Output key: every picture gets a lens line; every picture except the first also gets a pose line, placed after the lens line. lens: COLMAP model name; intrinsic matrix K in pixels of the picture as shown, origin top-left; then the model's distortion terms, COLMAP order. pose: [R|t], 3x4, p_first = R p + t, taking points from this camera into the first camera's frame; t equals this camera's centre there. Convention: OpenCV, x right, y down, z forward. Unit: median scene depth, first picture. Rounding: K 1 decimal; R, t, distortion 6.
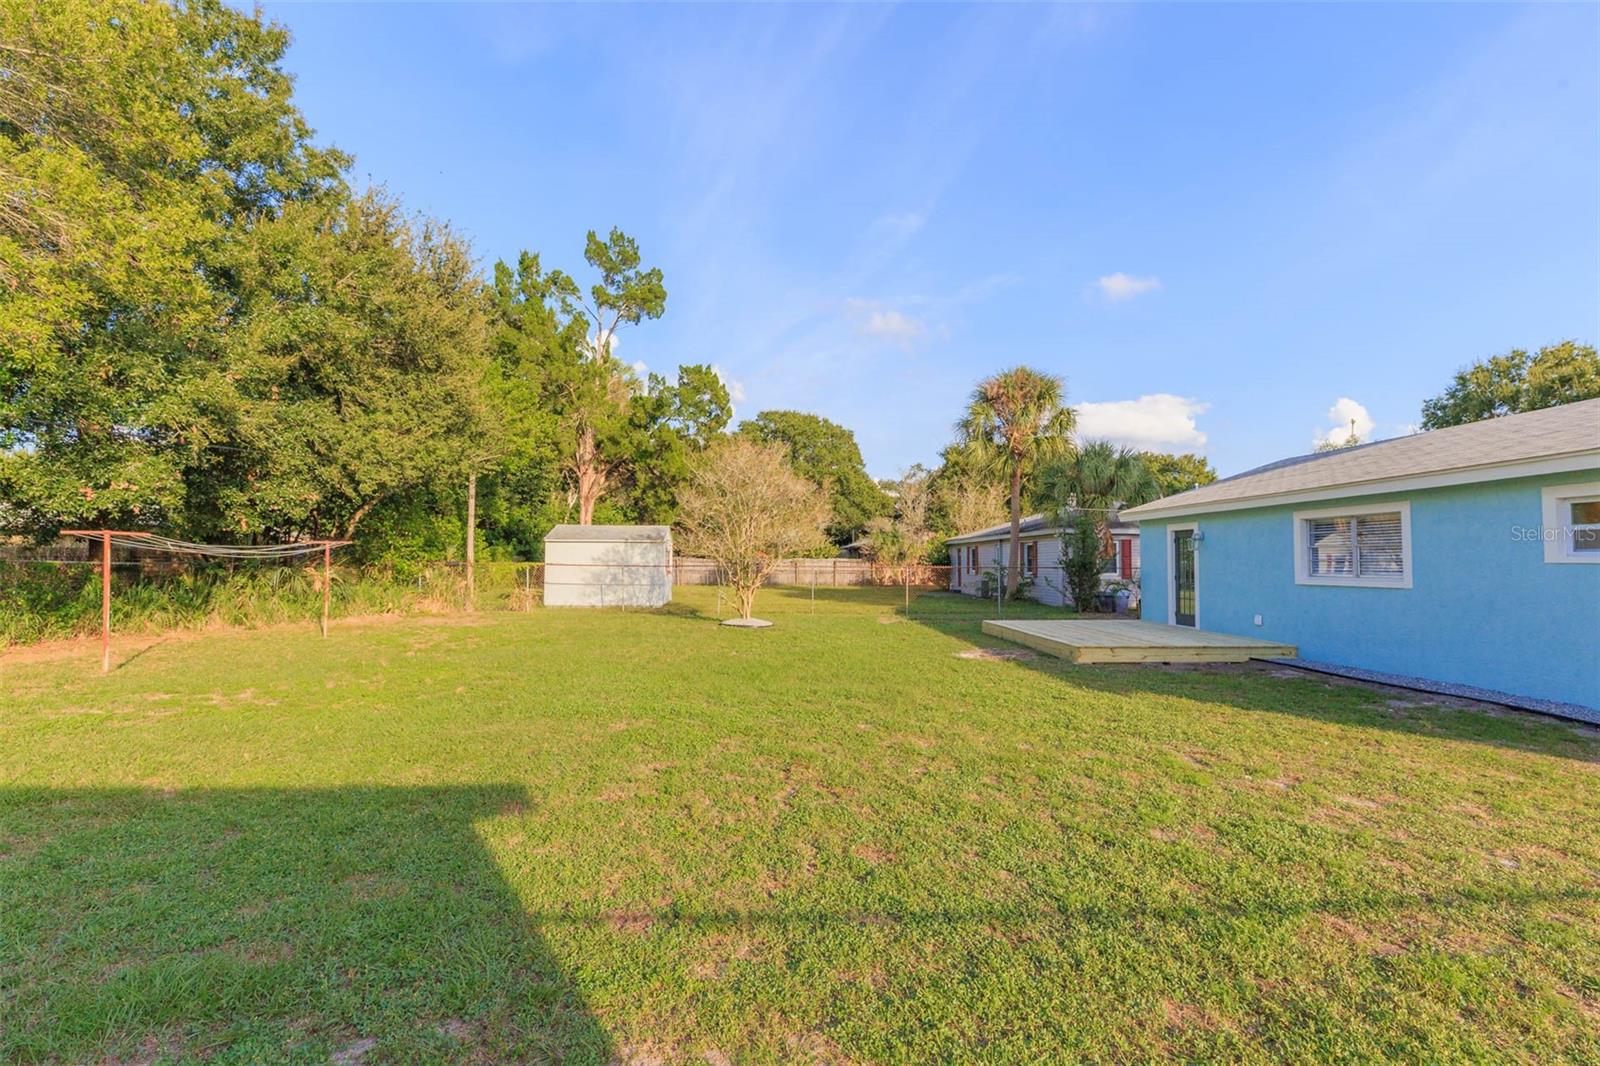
lens RADIAL K [[743.0, 0, 798.9], [0, 743.0, 518.9], [0, 0, 1]] dist [0.001715, 0.000061]
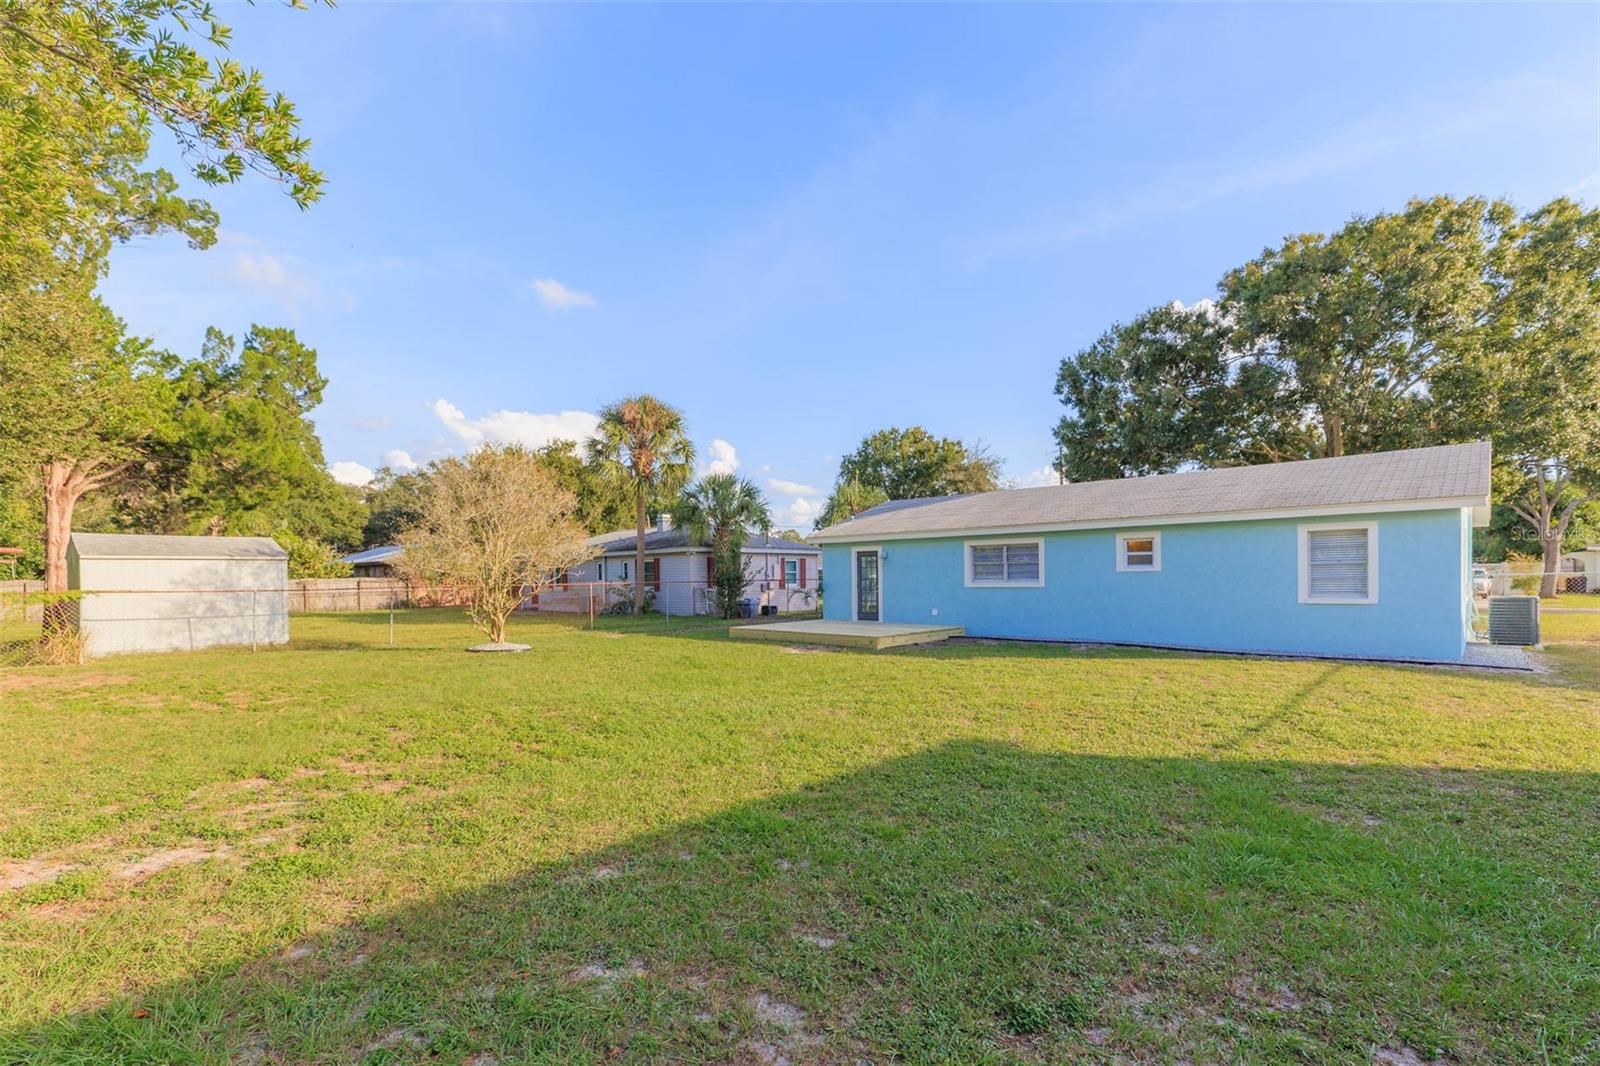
lens RADIAL K [[765.9, 0, 818.9], [0, 765.9, 563.0], [0, 0, 1]] dist [-0.000165, -0.000191]
pose [[0.709213, -0.002924, 0.704988, -0.354660], [-0.024120, 0.999305, 0.028409, -0.000720], [-0.704581, -0.037152, 0.708650, 0.041368]]
